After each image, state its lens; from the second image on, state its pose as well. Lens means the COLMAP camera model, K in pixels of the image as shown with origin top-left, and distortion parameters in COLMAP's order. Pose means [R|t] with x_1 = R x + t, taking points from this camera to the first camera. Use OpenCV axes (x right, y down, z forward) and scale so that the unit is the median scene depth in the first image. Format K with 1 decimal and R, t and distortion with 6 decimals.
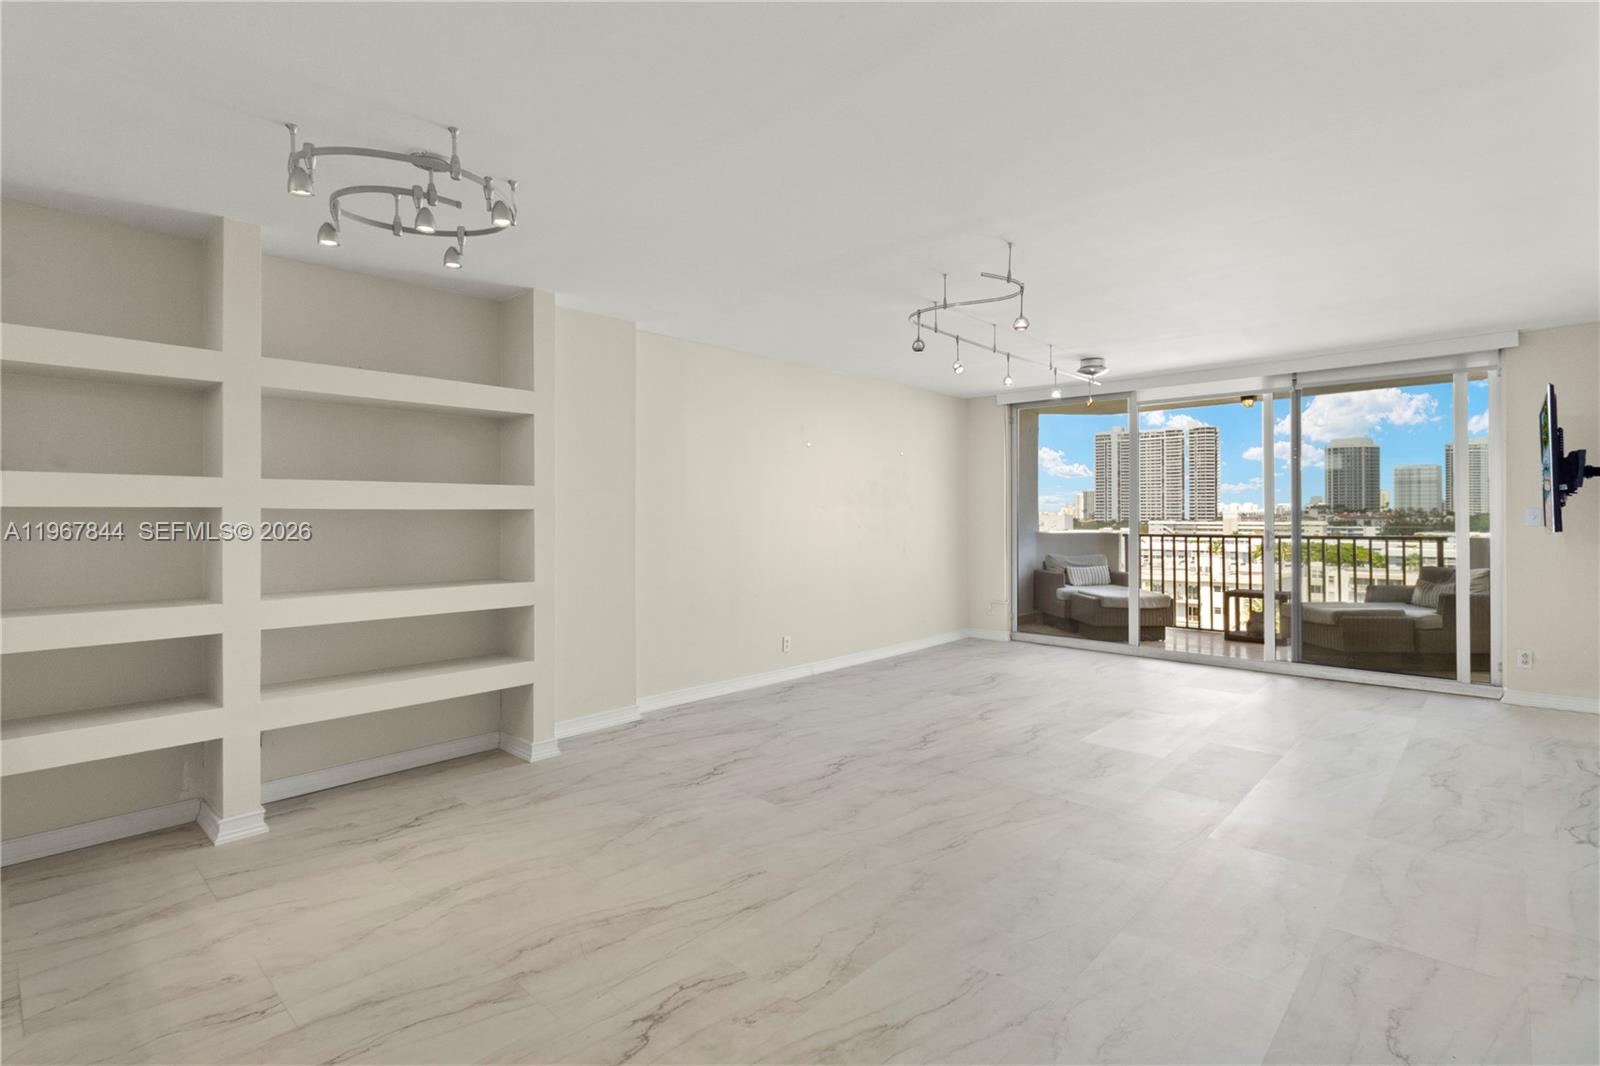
lens RADIAL K [[748.2, 0, 805.6], [0, 748.2, 522.1], [0, 0, 1]] dist [0.009830, -0.001559]
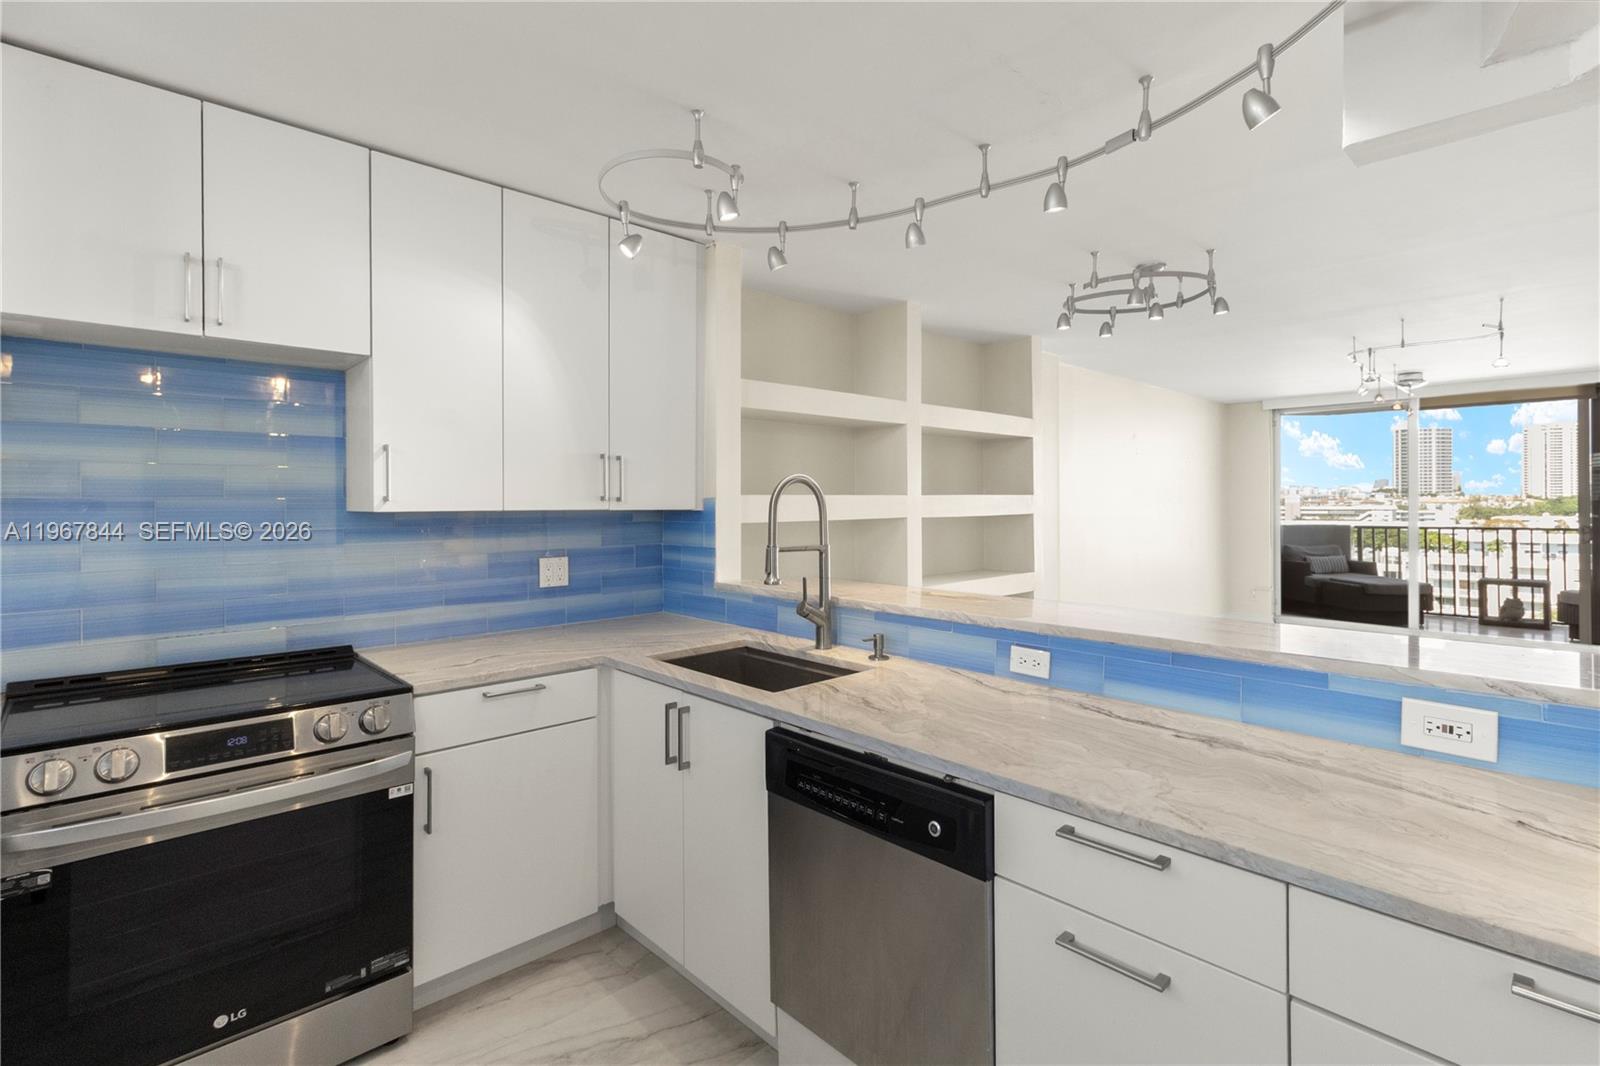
lens RADIAL K [[748.2, 0, 807.9], [0, 748.2, 508.1], [0, 0, 1]] dist [0.009830, -0.001559]
pose [[0.998433, -0.005862, -0.055646, -0.432120], [0.005752, 0.999981, -0.002138, -0.017009], [0.055658, 0.001815, 0.998448, -0.166062]]
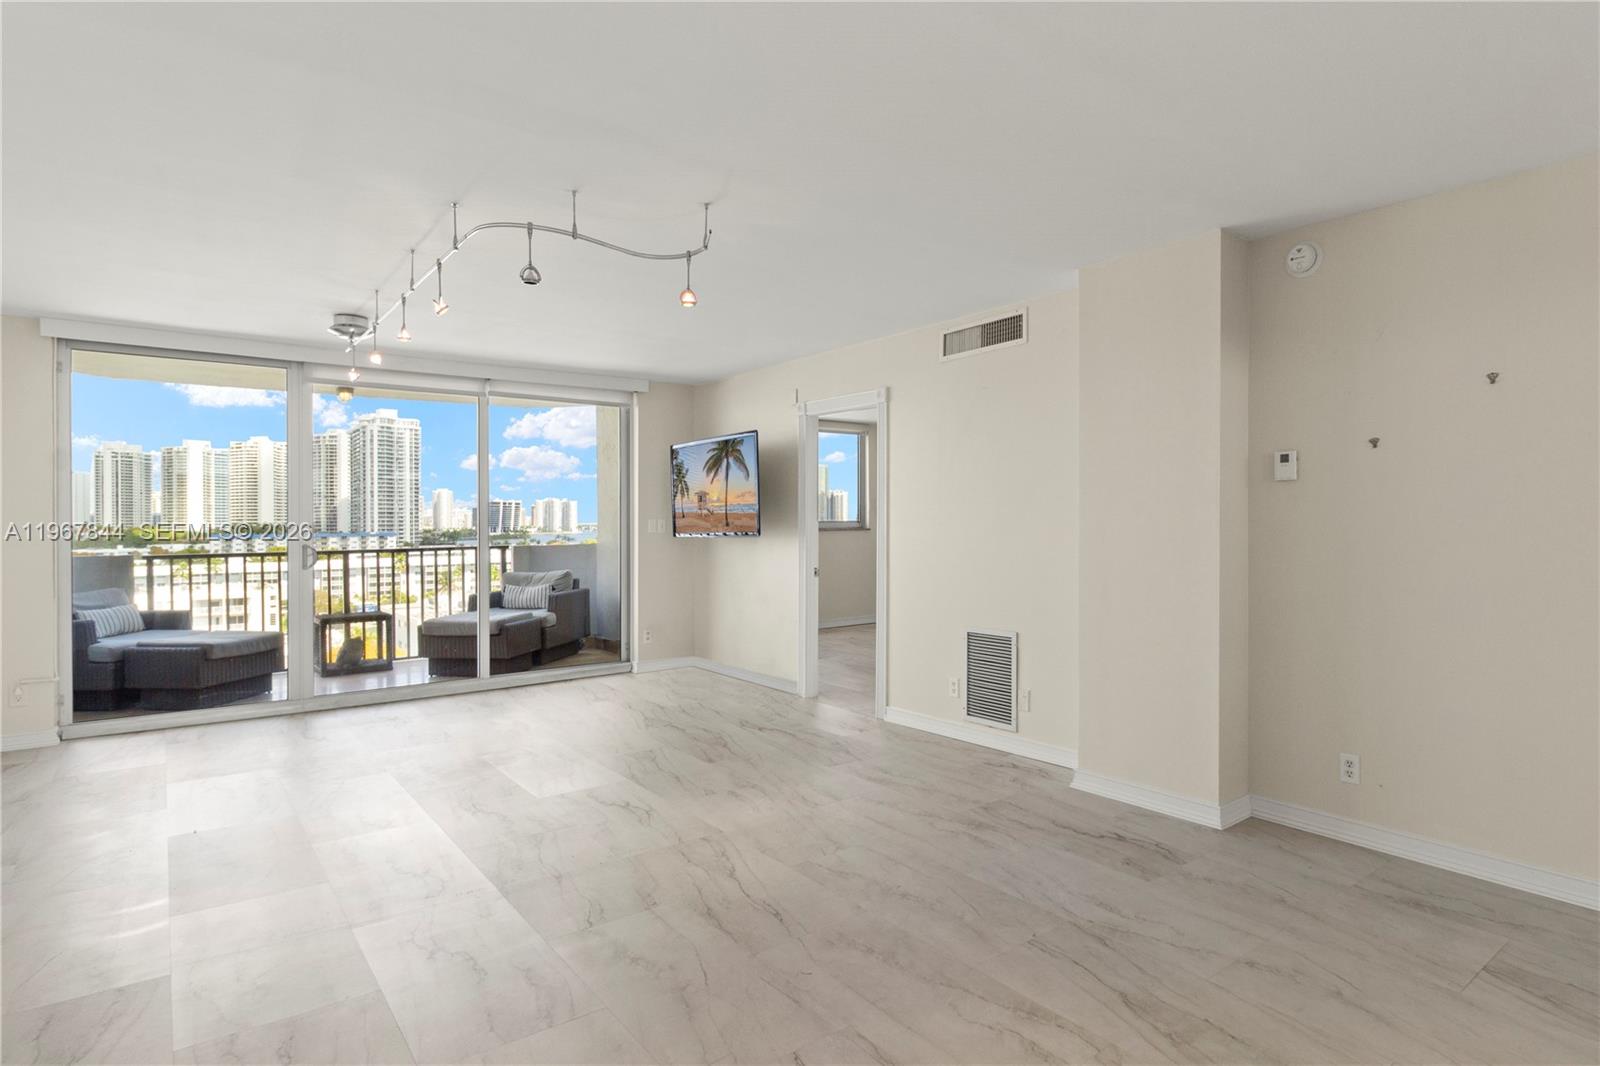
lens RADIAL K [[861.9, 0, 817.7], [0, 861.9, 525.8], [0, 0, 1]] dist [0.004946, -0.001571]
pose [[0.169546, -0.004078, 0.985514, -0.364044], [0.017725, 0.999842, 0.001088, -0.001741], [-0.985363, 0.017283, 0.169591, 0.380049]]
